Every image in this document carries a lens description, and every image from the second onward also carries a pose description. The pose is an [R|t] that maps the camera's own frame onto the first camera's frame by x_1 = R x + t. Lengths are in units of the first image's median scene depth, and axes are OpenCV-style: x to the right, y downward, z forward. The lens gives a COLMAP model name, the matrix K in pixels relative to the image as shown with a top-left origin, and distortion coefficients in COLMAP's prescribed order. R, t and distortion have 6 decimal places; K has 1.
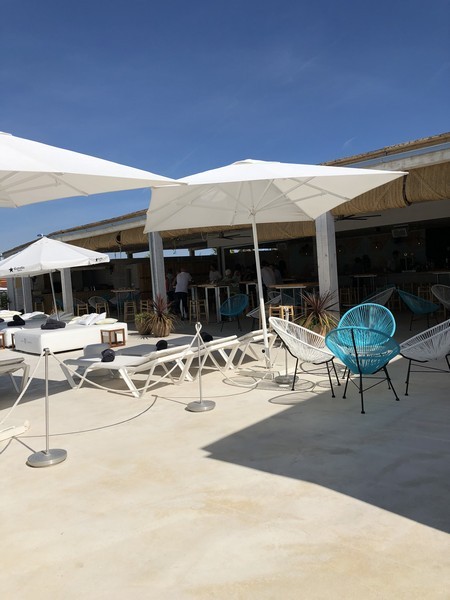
lens RADIAL K [[494.5, 0, 221.1], [0, 494.5, 297.9], [0, 0, 1]] dist [0.013278, -0.001301]
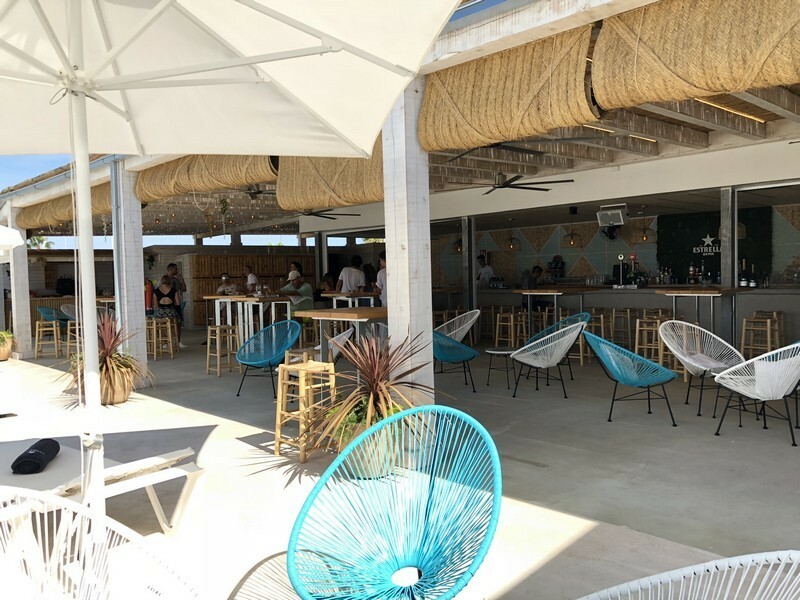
lens RADIAL K [[659.4, 0, 404.4], [0, 659.4, 298.8], [0, 0, 1]] dist [0.013278, -0.001301]
pose [[0.998892, 0.041627, 0.021941, 0.147054], [-0.041349, 0.999060, -0.012981, -0.026261], [-0.022461, 0.012059, 0.999675, 0.332209]]
